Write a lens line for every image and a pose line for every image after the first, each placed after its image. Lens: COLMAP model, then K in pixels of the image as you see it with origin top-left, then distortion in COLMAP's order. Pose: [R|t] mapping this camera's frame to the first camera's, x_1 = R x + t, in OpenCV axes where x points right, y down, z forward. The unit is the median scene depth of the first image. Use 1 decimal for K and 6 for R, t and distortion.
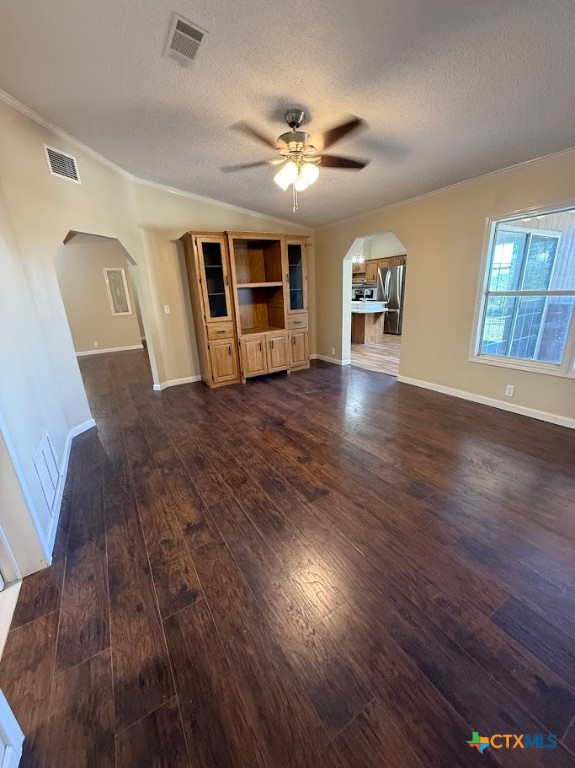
lens RADIAL K [[305.8, 0, 284.5], [0, 305.8, 382.5], [0, 0, 1]] dist [0.001059, 0.000297]
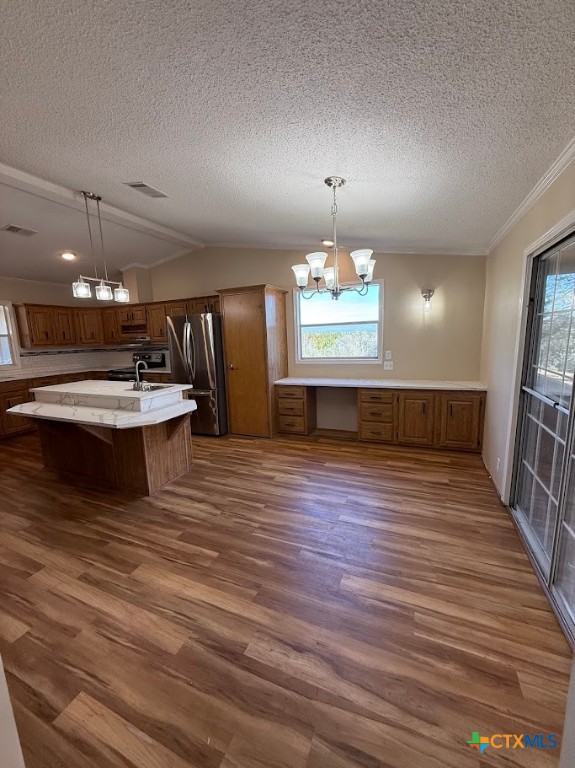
lens RADIAL K [[305.8, 0, 284.5], [0, 305.8, 382.5], [0, 0, 1]] dist [0.001059, 0.000297]
pose [[0.817479, -0.072051, 0.571434, 0.339287], [0.166951, 0.979192, -0.115372, -0.348206], [-0.551230, 0.189716, 0.812498, 0.999431]]
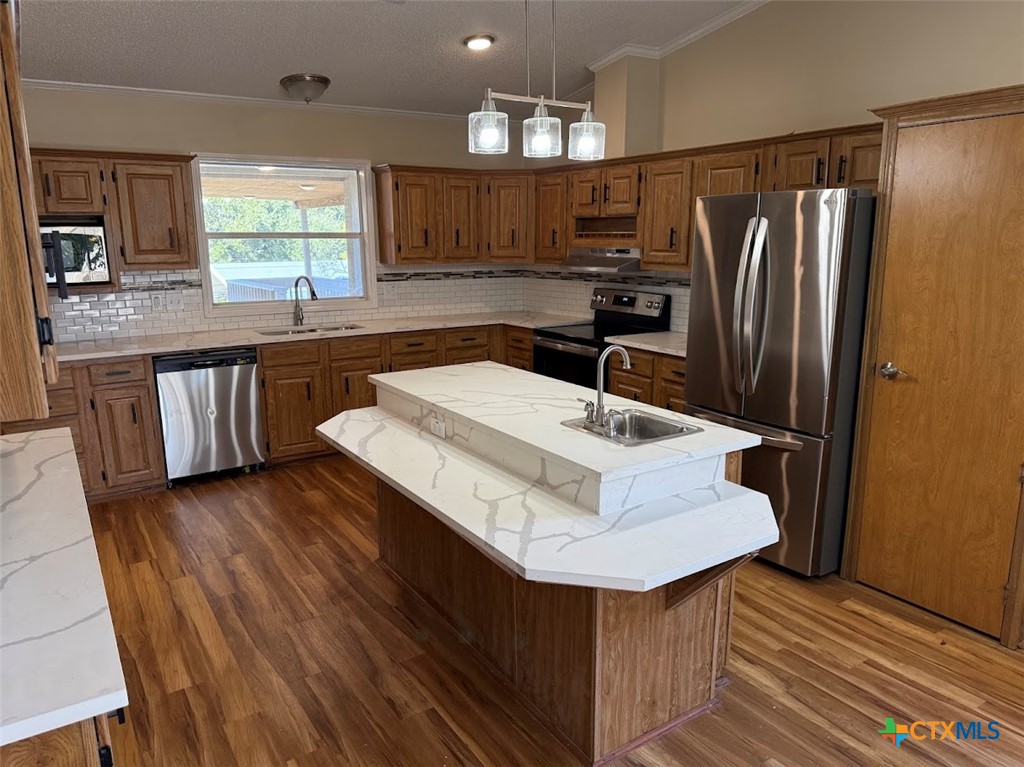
lens RADIAL K [[720.2, 0, 510.7], [0, 720.2, 386.1], [0, 0, 1]] dist [0.102514, -0.141021]
pose [[0.998367, 0.027619, 0.050001, 0.371330], [-0.023029, 0.995662, -0.090150, -0.460925], [-0.052273, 0.088851, 0.994672, 1.223144]]
